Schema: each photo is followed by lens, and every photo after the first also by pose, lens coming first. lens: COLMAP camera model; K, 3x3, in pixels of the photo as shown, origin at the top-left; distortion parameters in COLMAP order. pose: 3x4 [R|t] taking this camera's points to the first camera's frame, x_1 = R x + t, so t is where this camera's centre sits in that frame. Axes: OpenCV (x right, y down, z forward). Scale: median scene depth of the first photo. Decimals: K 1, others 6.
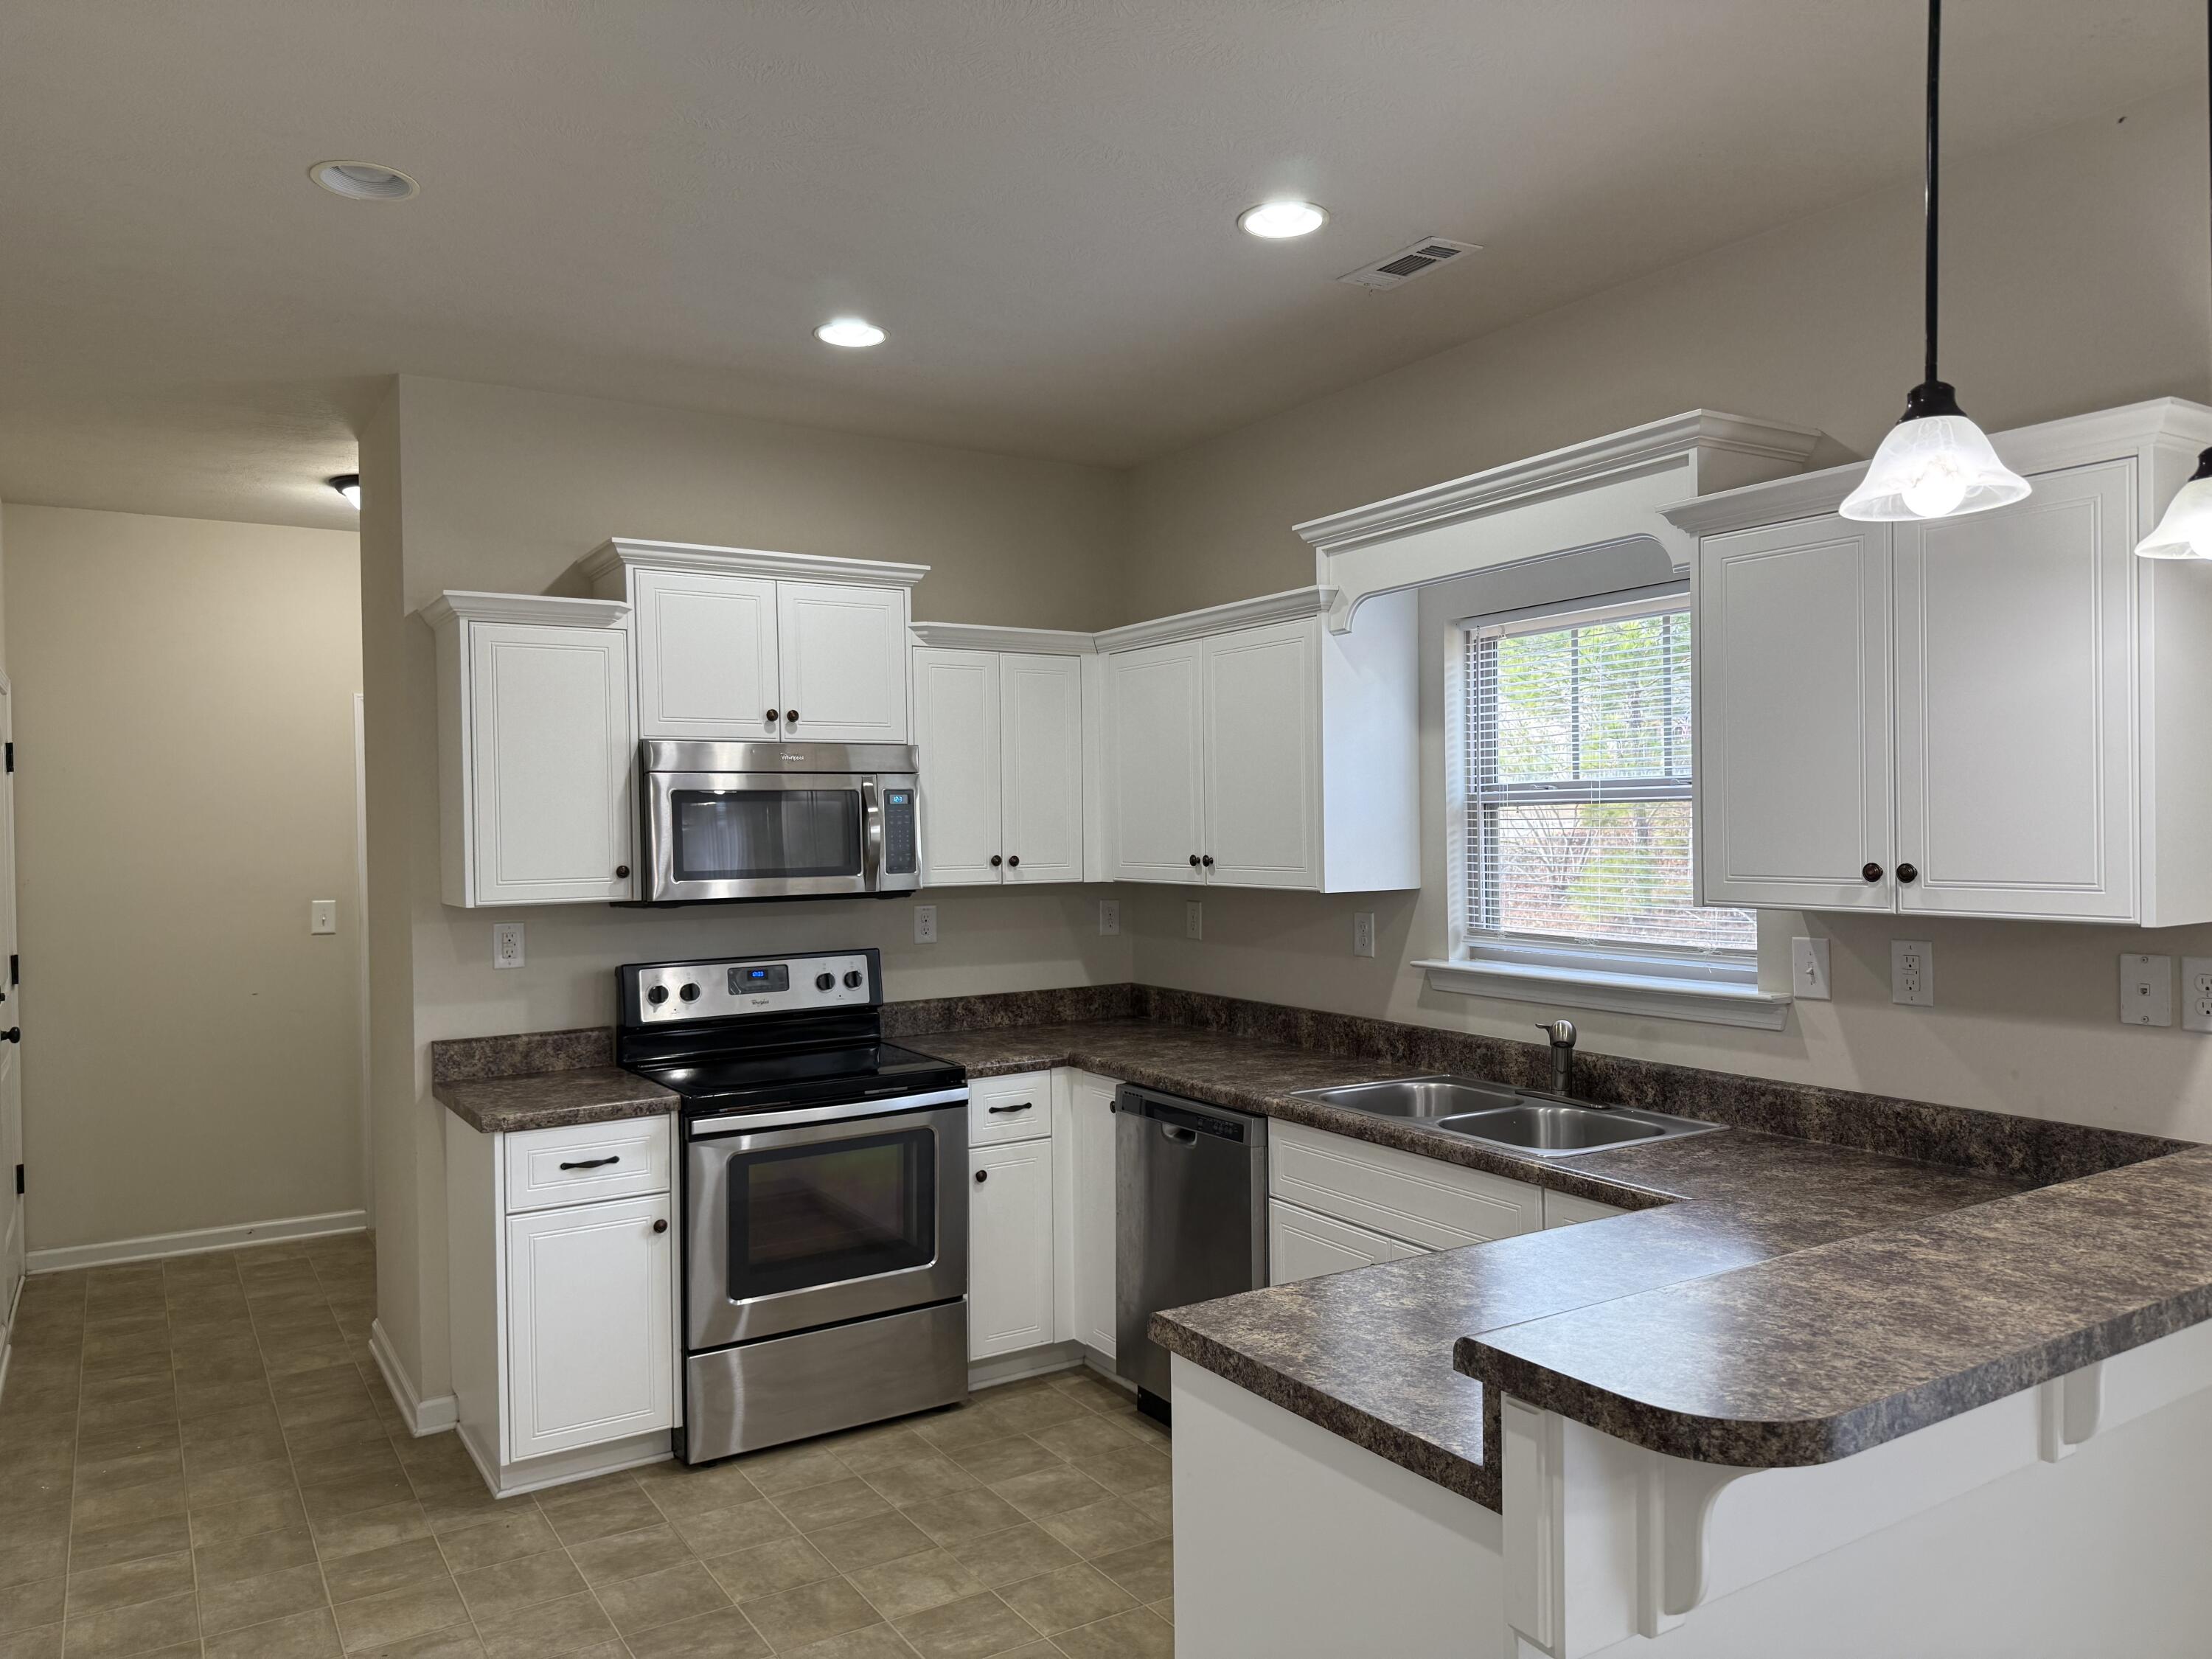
lens RADIAL K [[1513.1, 0, 1114.6], [0, 1513.1, 887.0], [0, 0, 1]] dist [-0.036552, 0.005752]
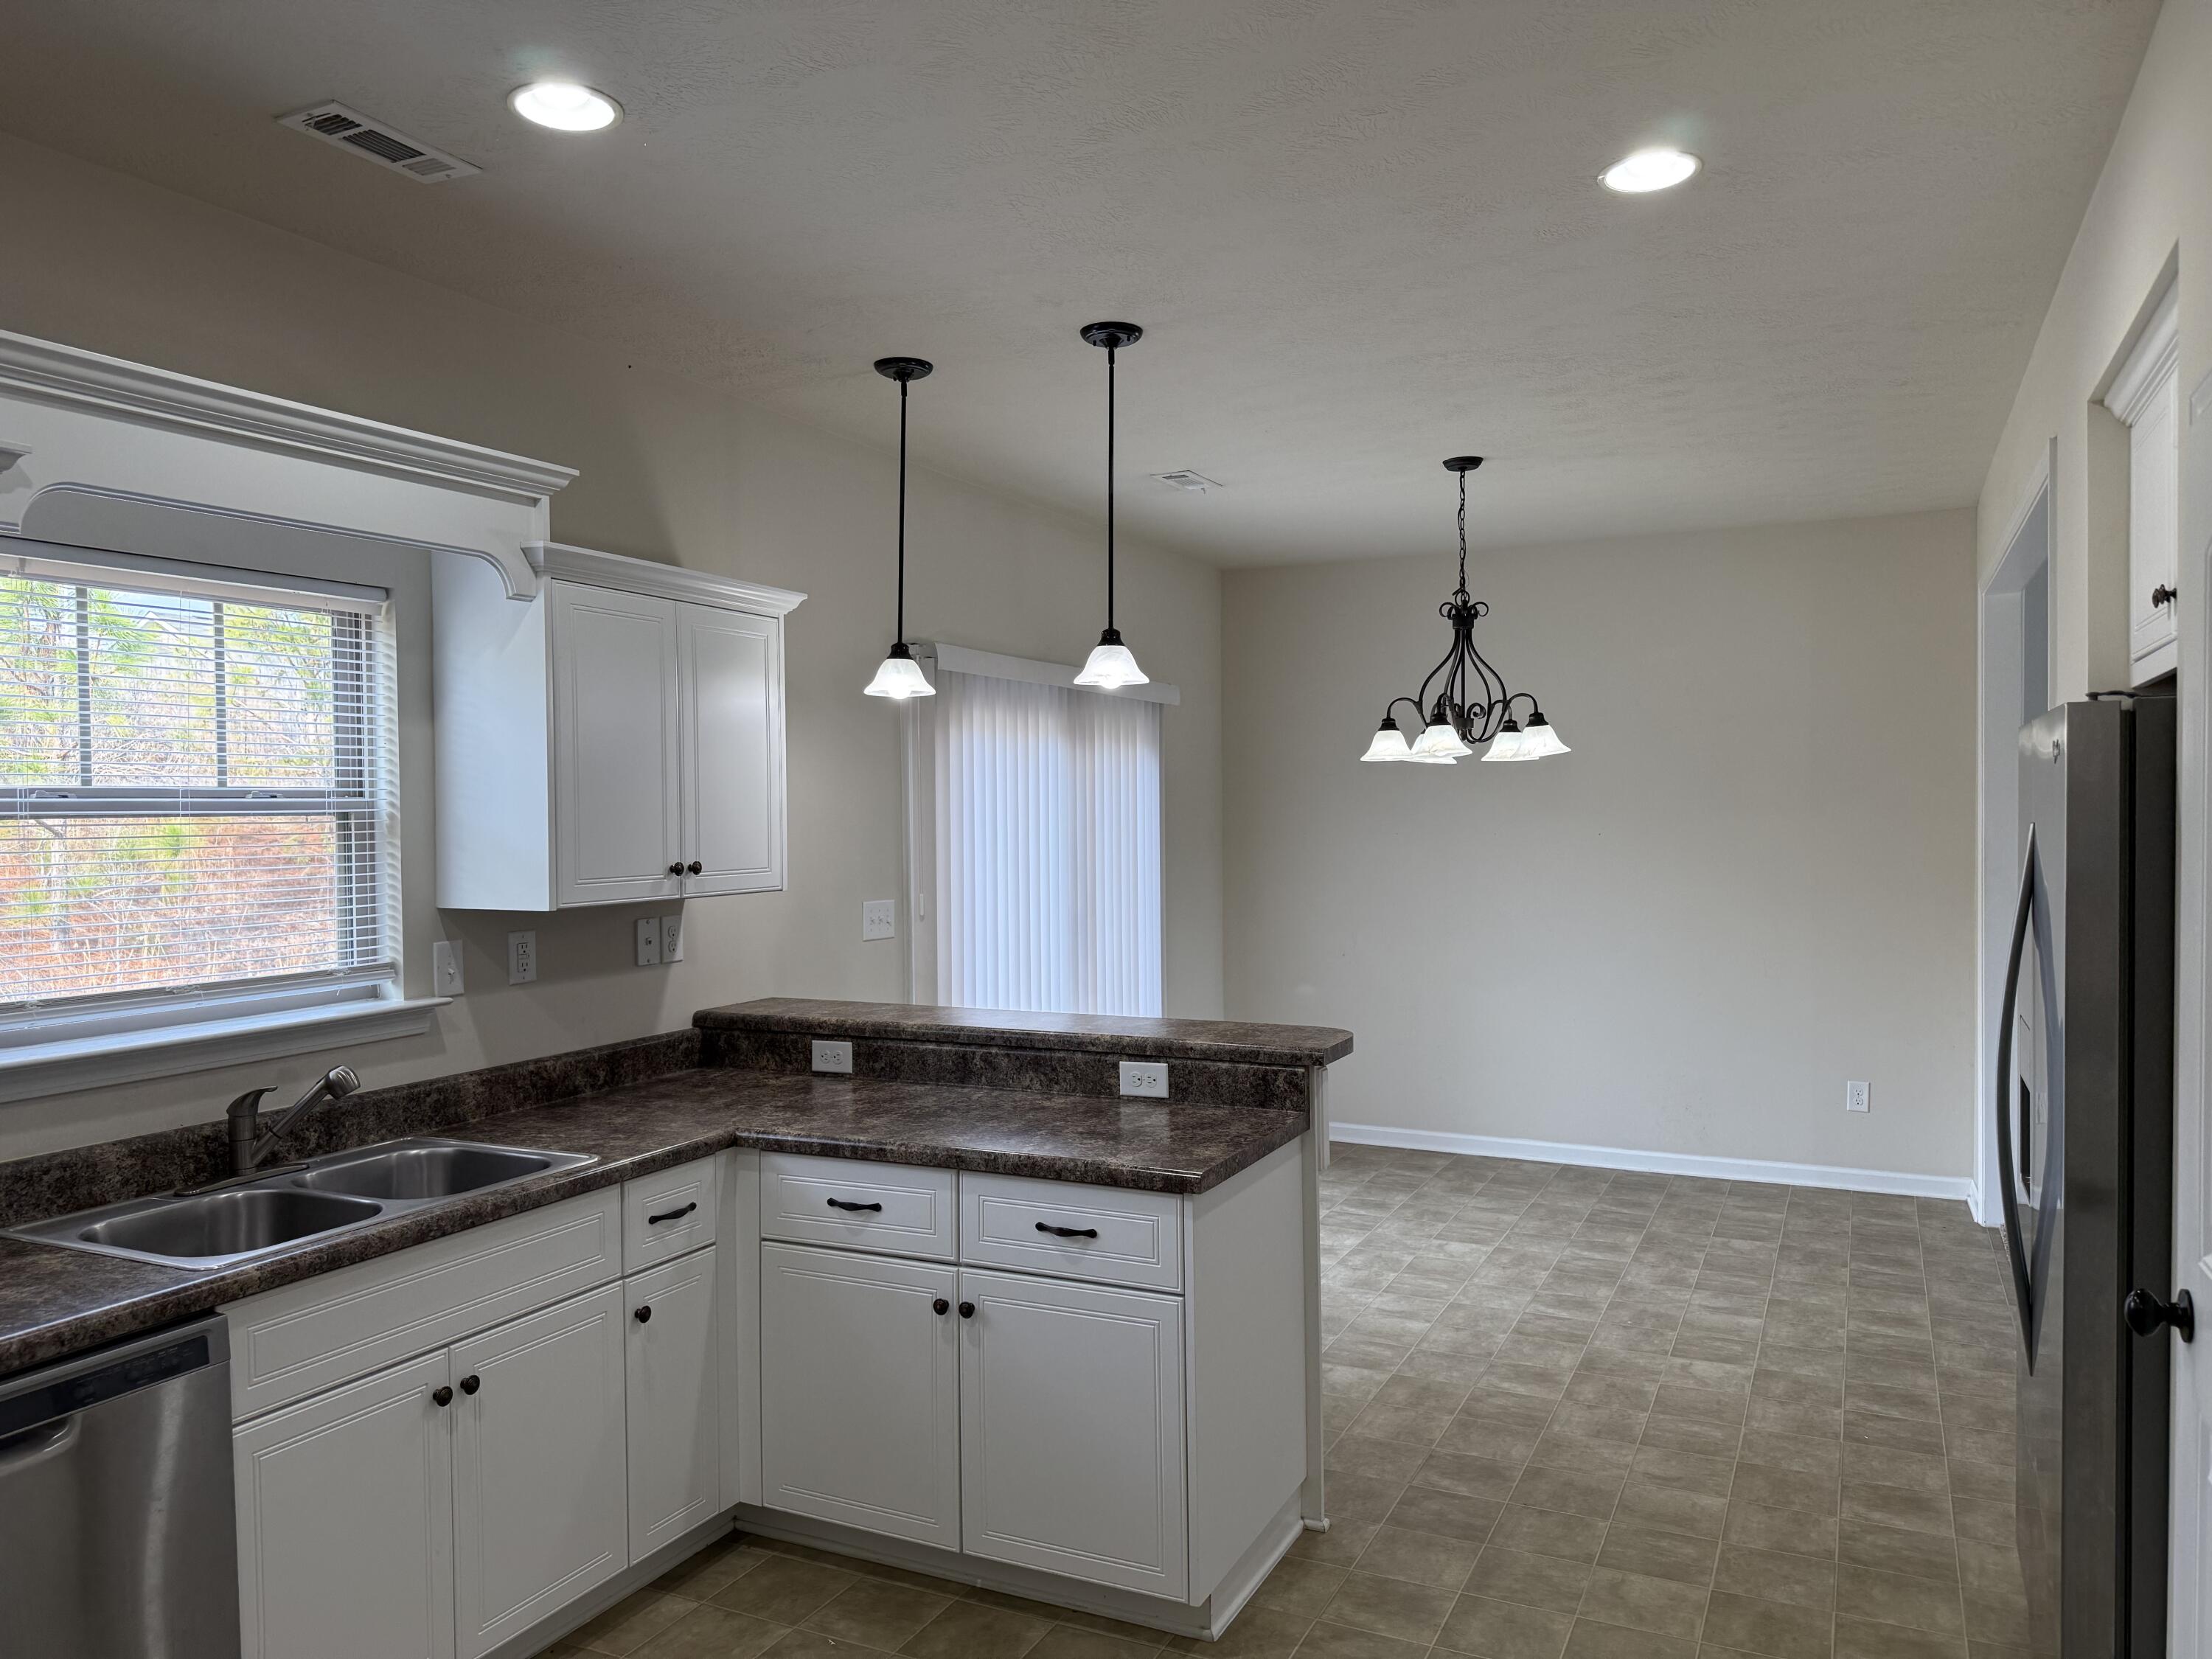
lens RADIAL K [[1585.6, 0, 1114.1], [0, 1585.6, 835.8], [0, 0, 1]] dist [0.012444, -0.001732]
pose [[-0.515738, 0.003256, 0.856740, -0.802127], [0.057370, 0.997880, 0.030743, -0.051453], [-0.854823, 0.065006, -0.514831, 1.205207]]
